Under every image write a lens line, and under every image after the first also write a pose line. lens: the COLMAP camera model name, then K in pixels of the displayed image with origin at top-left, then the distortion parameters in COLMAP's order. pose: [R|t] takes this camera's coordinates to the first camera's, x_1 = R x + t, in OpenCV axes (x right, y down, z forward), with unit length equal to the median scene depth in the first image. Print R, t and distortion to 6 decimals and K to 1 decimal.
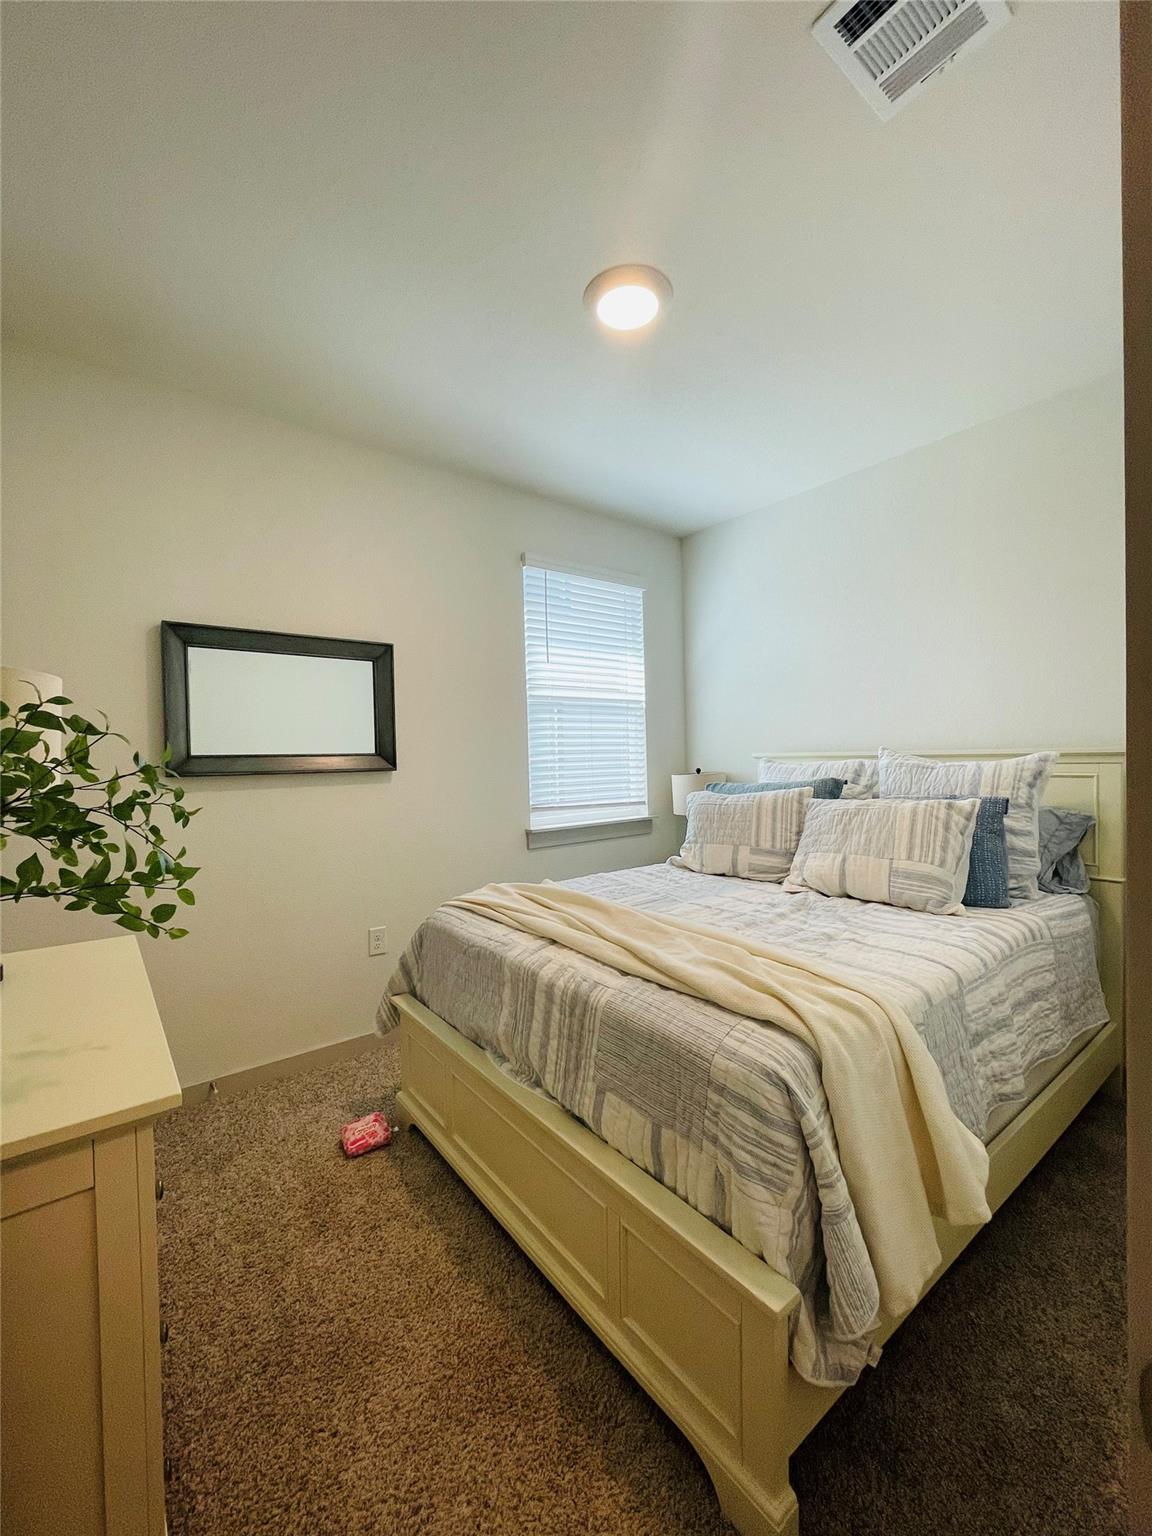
lens RADIAL K [[640.6, 0, 582.3], [0, 640.6, 770.2], [0, 0, 1]] dist [-0.000811, 0.000438]
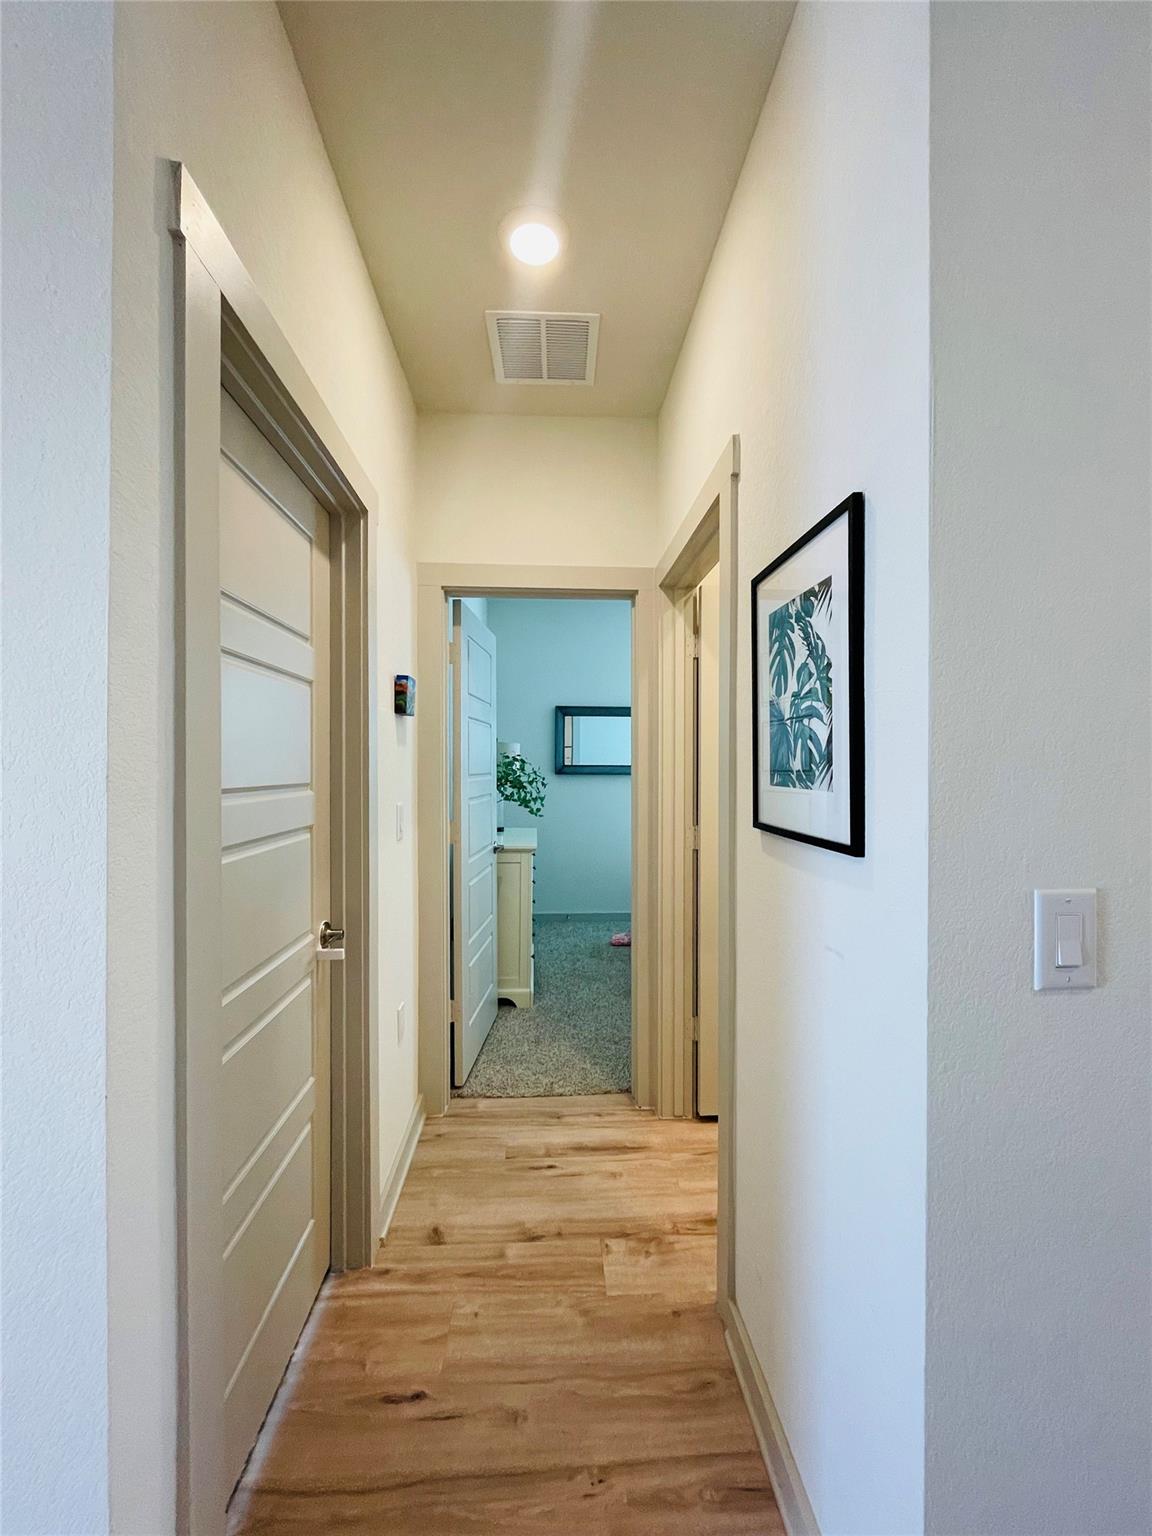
lens RADIAL K [[640.6, 0, 571.5], [0, 640.6, 764.9], [0, 0, 1]] dist [-0.000811, 0.000438]
pose [[0.823291, 0.023702, -0.567124, 1.667361], [-0.033401, 0.999419, -0.006719, -0.025379], [0.566635, 0.024474, 0.823605, -2.036955]]
